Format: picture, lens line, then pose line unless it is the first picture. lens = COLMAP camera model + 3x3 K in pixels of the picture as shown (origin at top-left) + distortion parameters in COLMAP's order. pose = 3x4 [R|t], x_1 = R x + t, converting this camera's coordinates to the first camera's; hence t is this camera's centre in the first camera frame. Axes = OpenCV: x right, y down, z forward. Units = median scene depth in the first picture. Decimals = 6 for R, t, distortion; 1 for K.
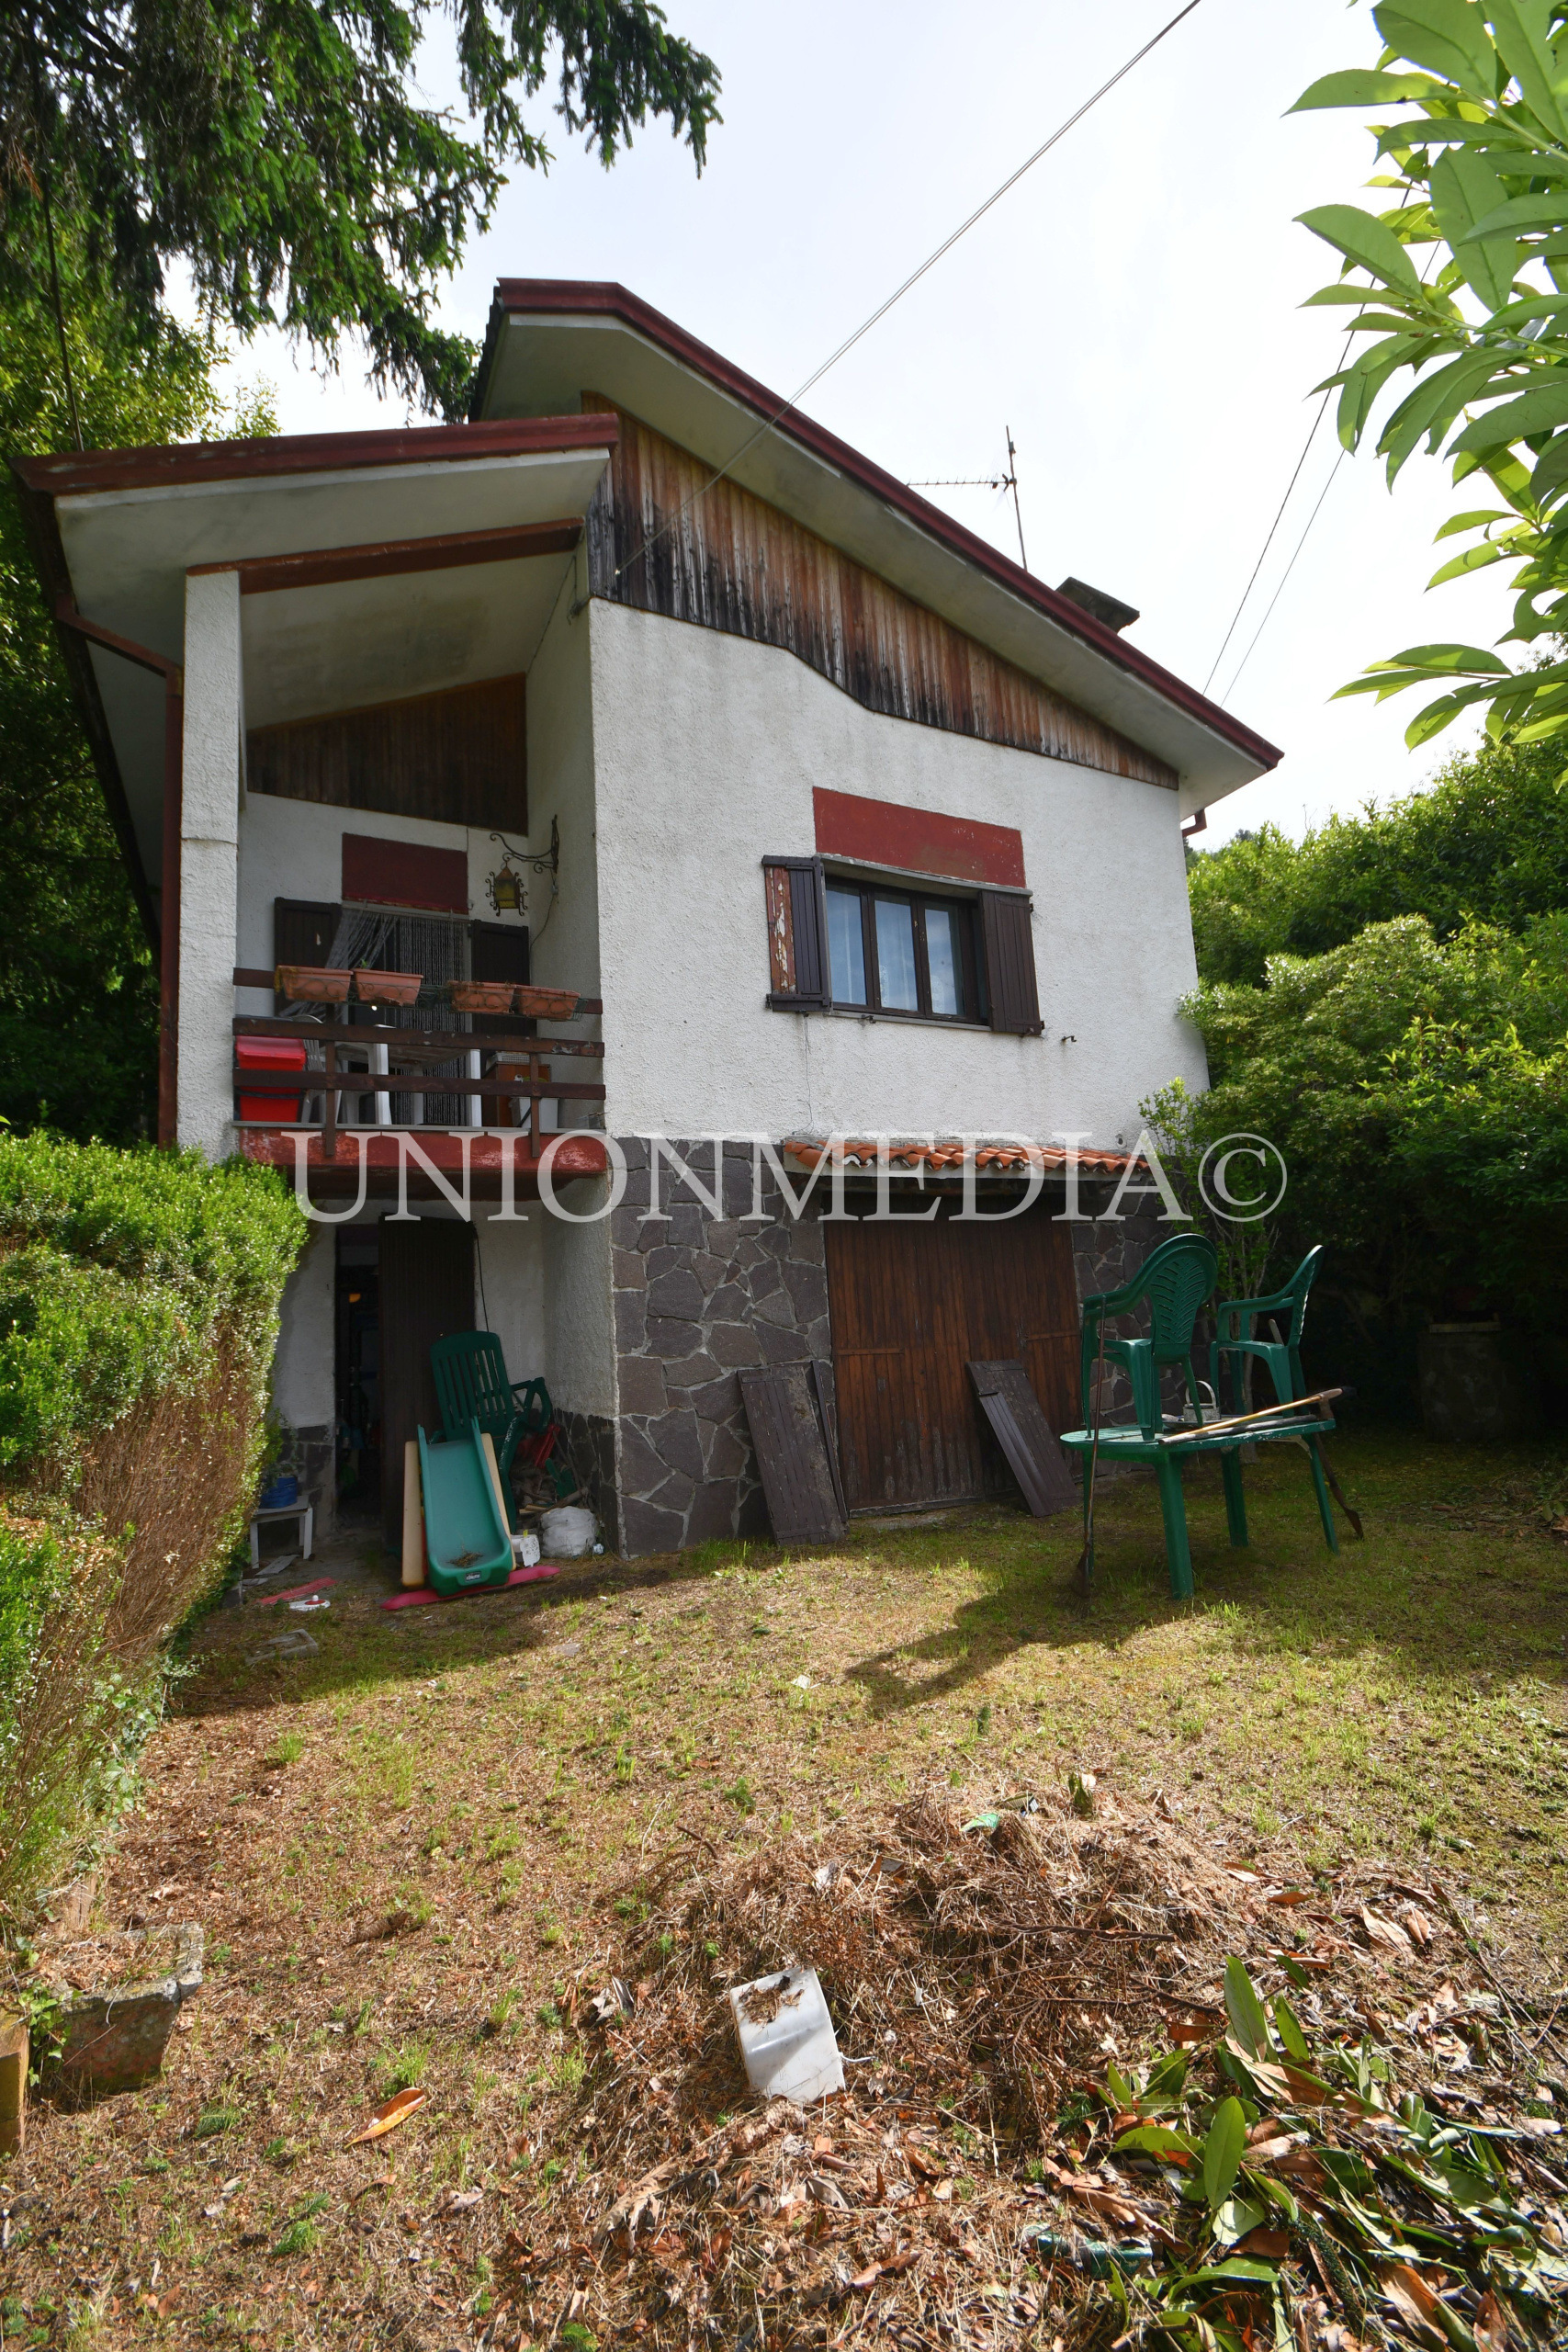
lens RADIAL K [[1032.5, 0, 788.5], [0, 1032.5, 1190.5], [0, 0, 1]] dist [0.021731, -0.016949]
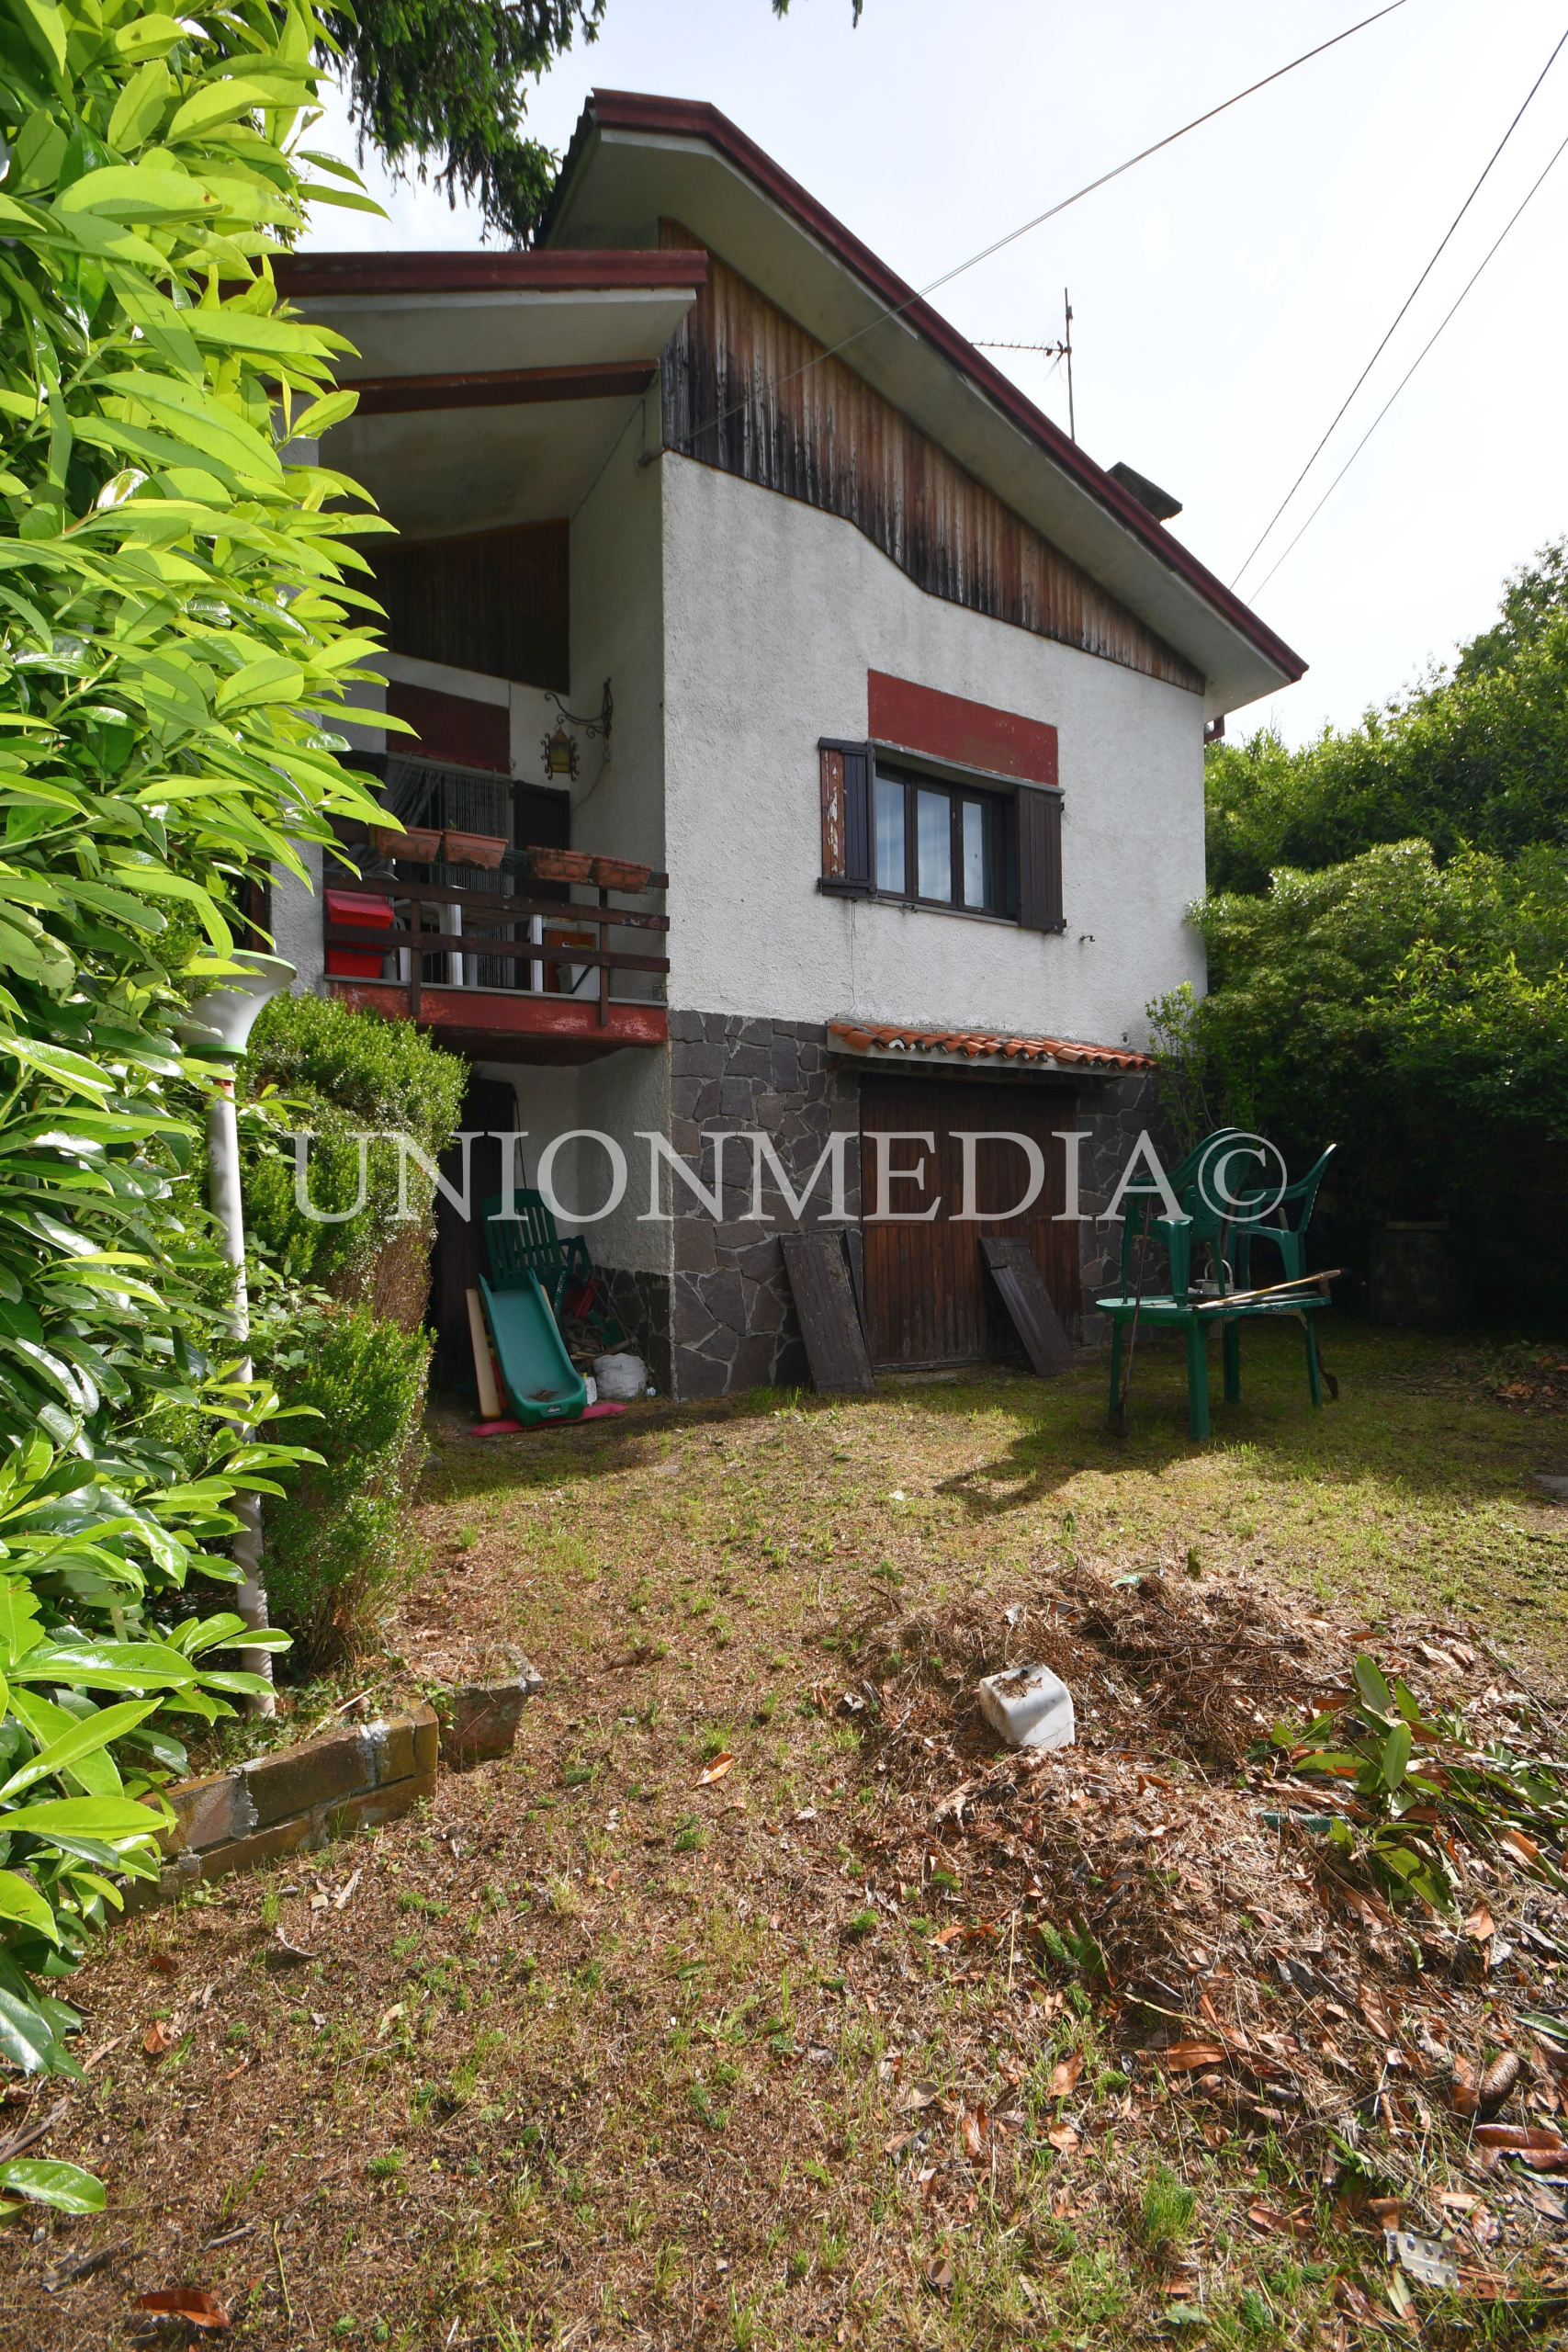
lens RADIAL K [[1032.5, 0, 788.5], [0, 1032.5, 1190.5], [0, 0, 1]] dist [0.021731, -0.016949]
pose [[0.996535, 0.043347, 0.070990, -0.118728], [-0.051220, 0.992259, 0.113130, 0.004437], [-0.065536, -0.116374, 0.991041, -0.061621]]
